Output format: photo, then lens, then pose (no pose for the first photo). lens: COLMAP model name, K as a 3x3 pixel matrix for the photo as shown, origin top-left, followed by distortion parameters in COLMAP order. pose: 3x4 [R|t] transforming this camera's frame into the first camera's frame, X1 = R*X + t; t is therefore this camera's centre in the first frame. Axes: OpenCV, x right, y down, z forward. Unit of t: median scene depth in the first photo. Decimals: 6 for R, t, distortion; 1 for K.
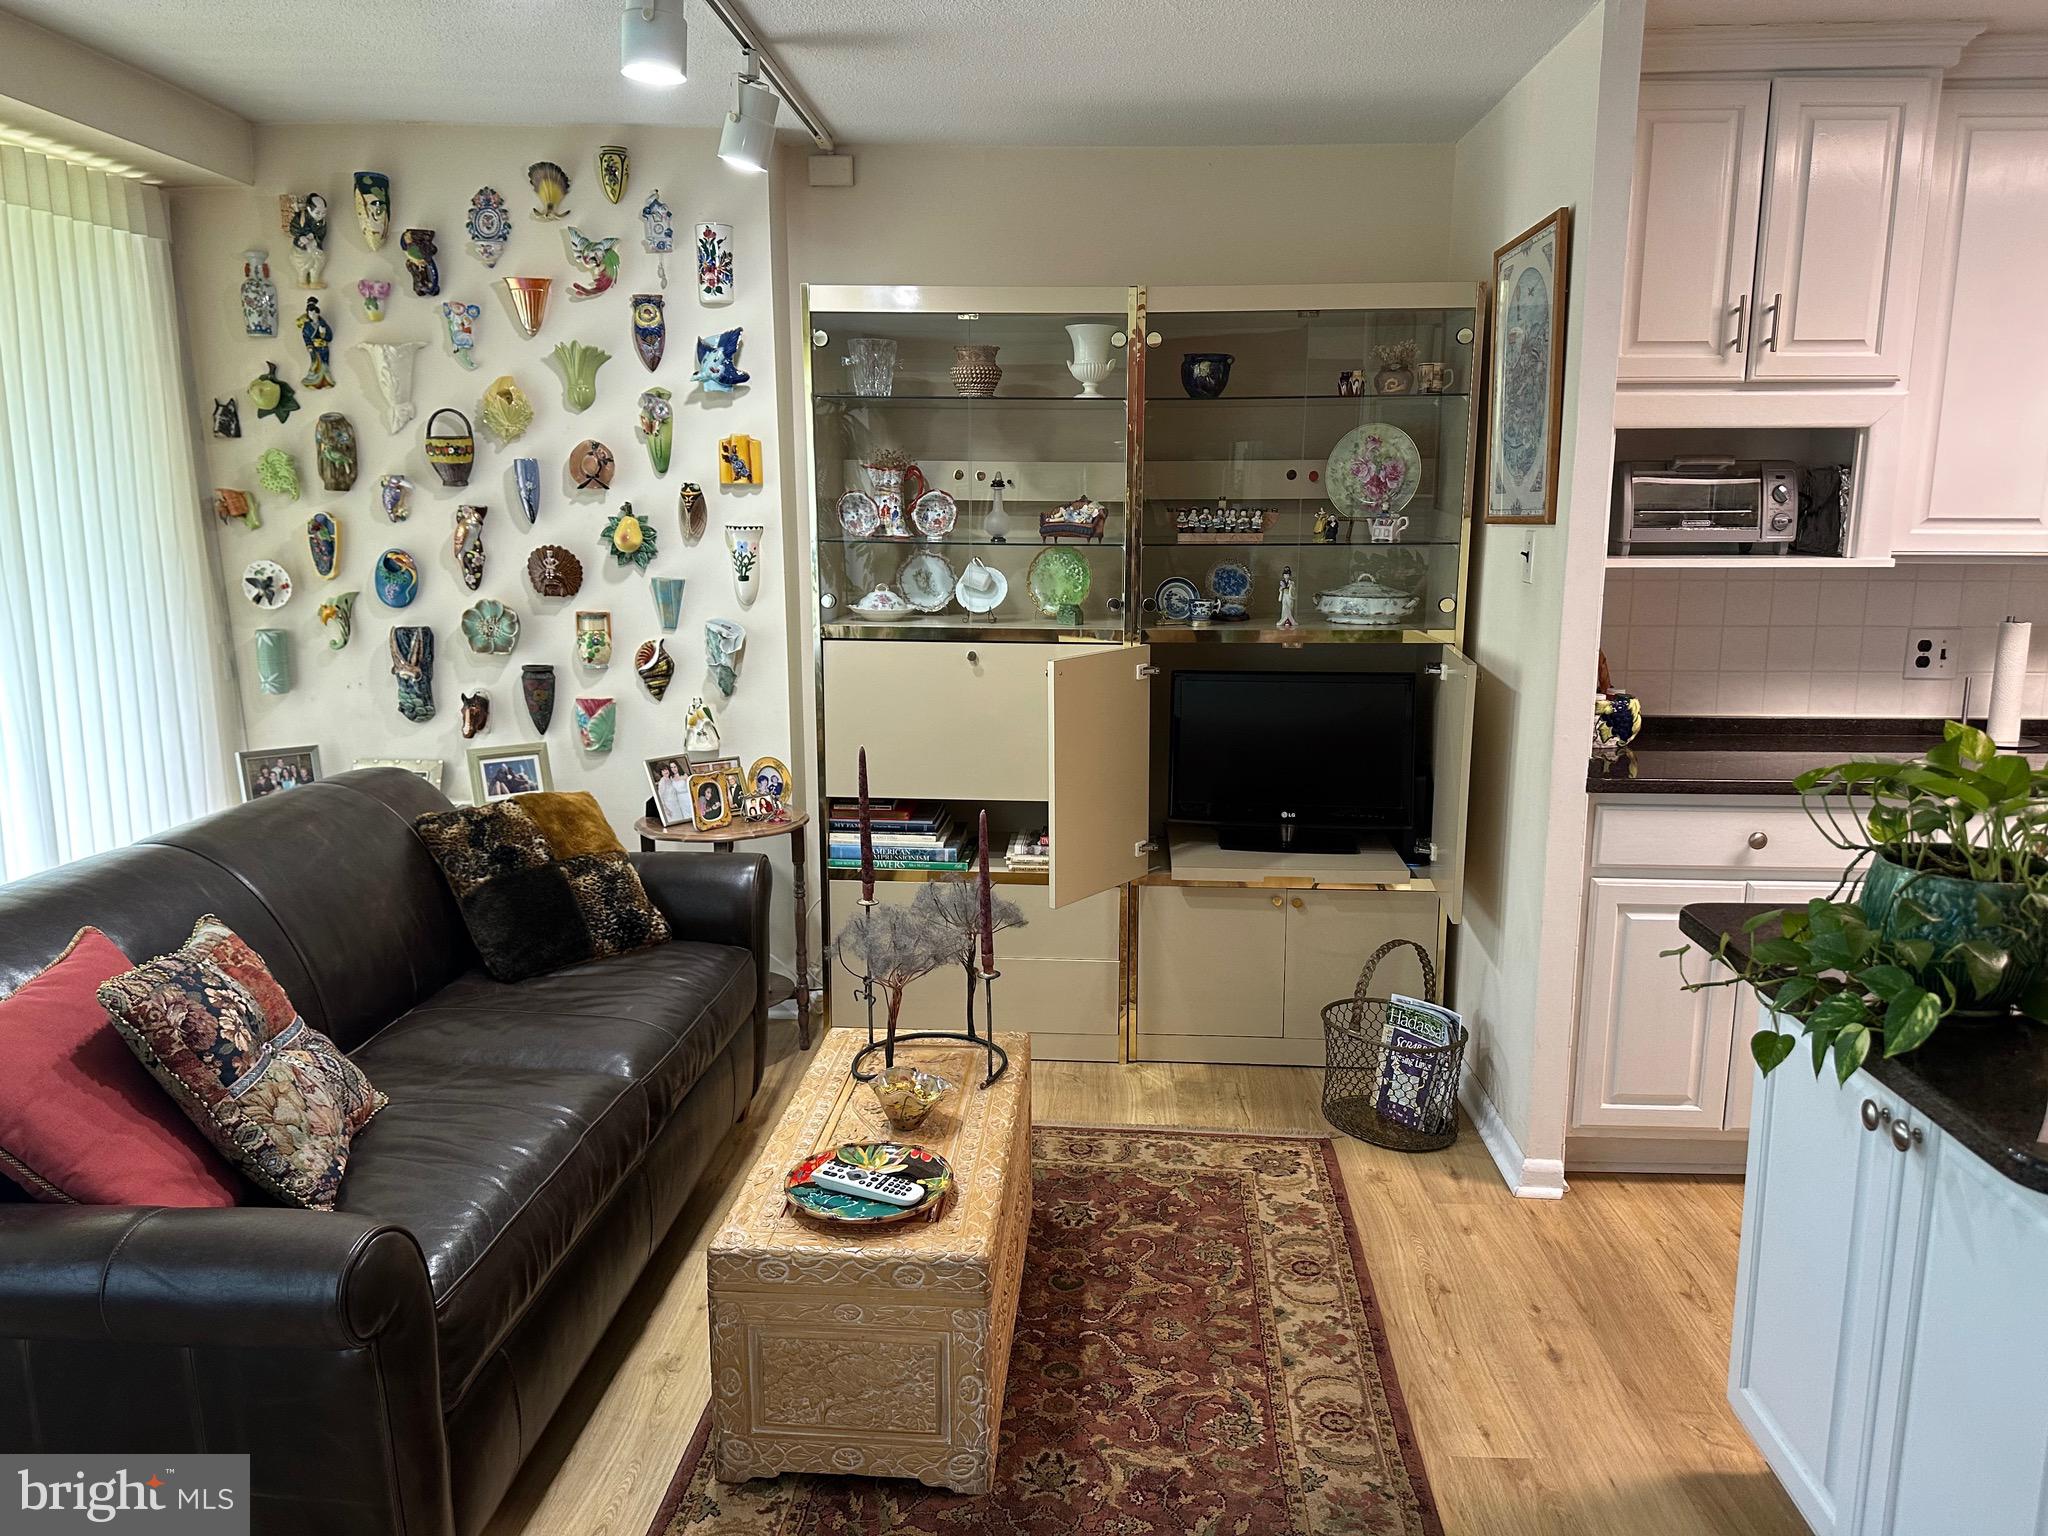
lens RADIAL K [[1437.1, 0, 1024.0], [0, 1437.1, 768.0], [0, 0, 1]] dist [0.166526, -0.320751]
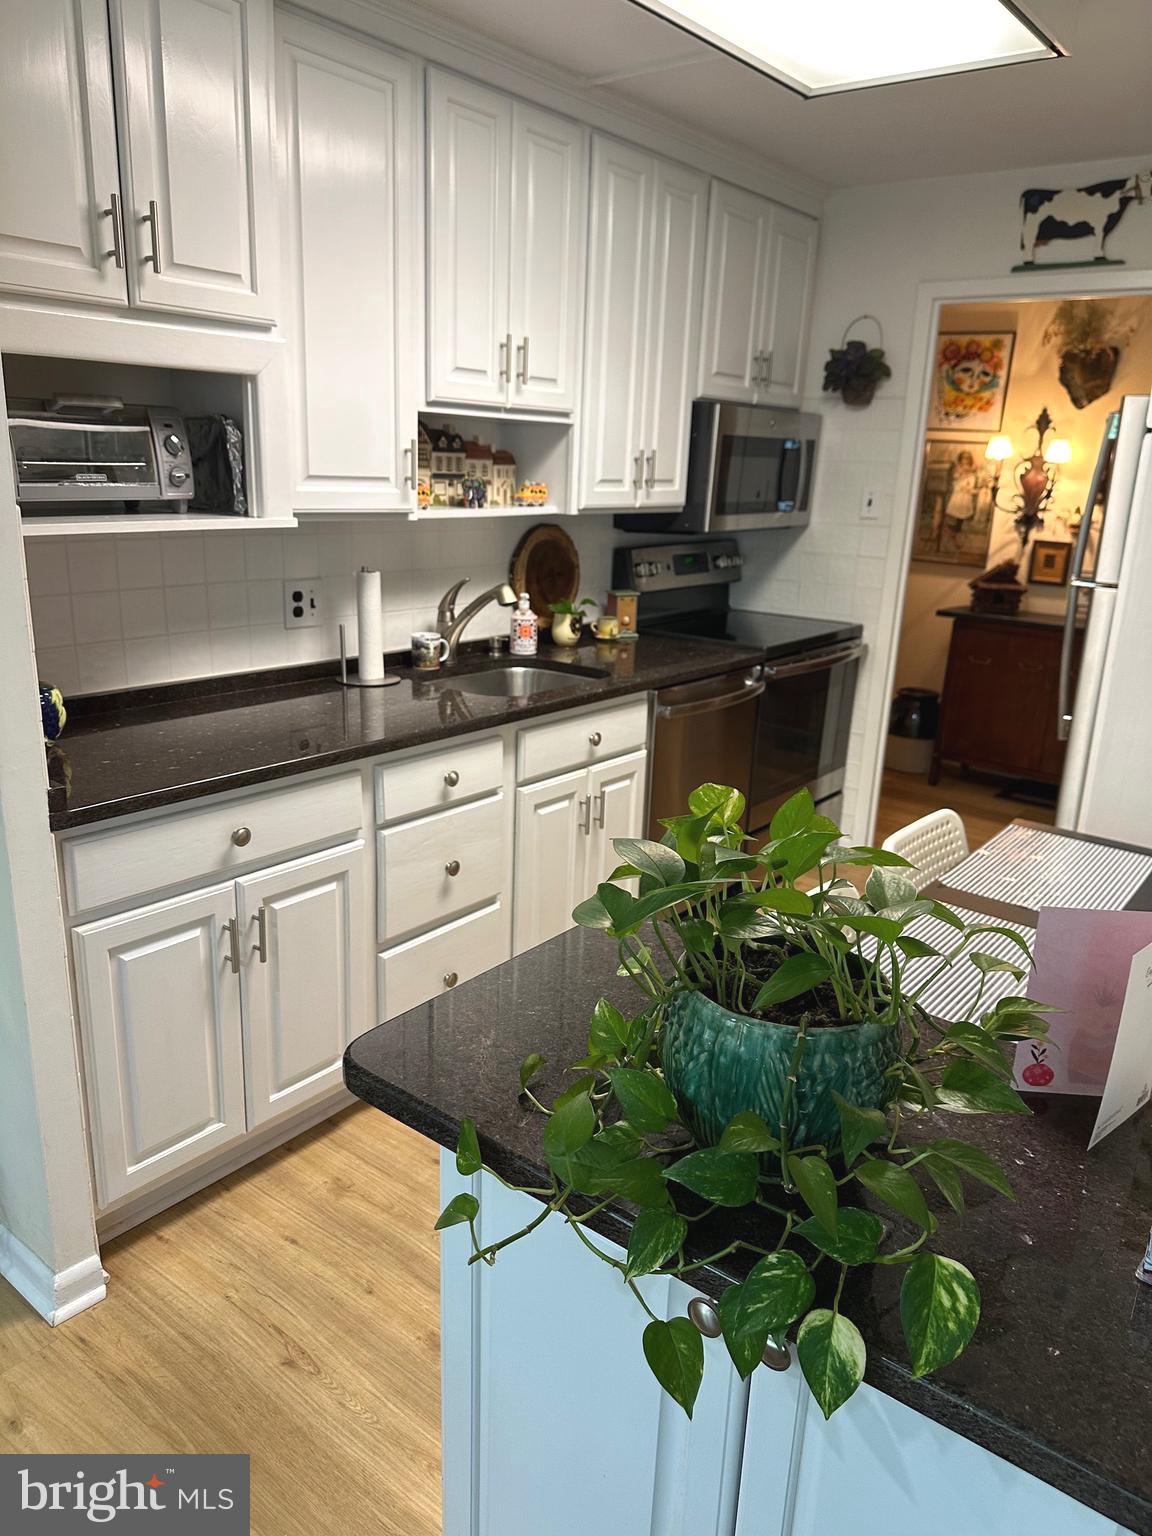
lens RADIAL K [[1089.2, 0, 576.8], [0, 1089.2, 777.6], [0, 0, 1]] dist [0.000271, -0.000145]
pose [[0.575465, -0.208308, 0.790853, 0.075574], [0.111178, 0.977967, 0.176694, -0.068428], [-0.810234, -0.013755, 0.585945, 0.355739]]
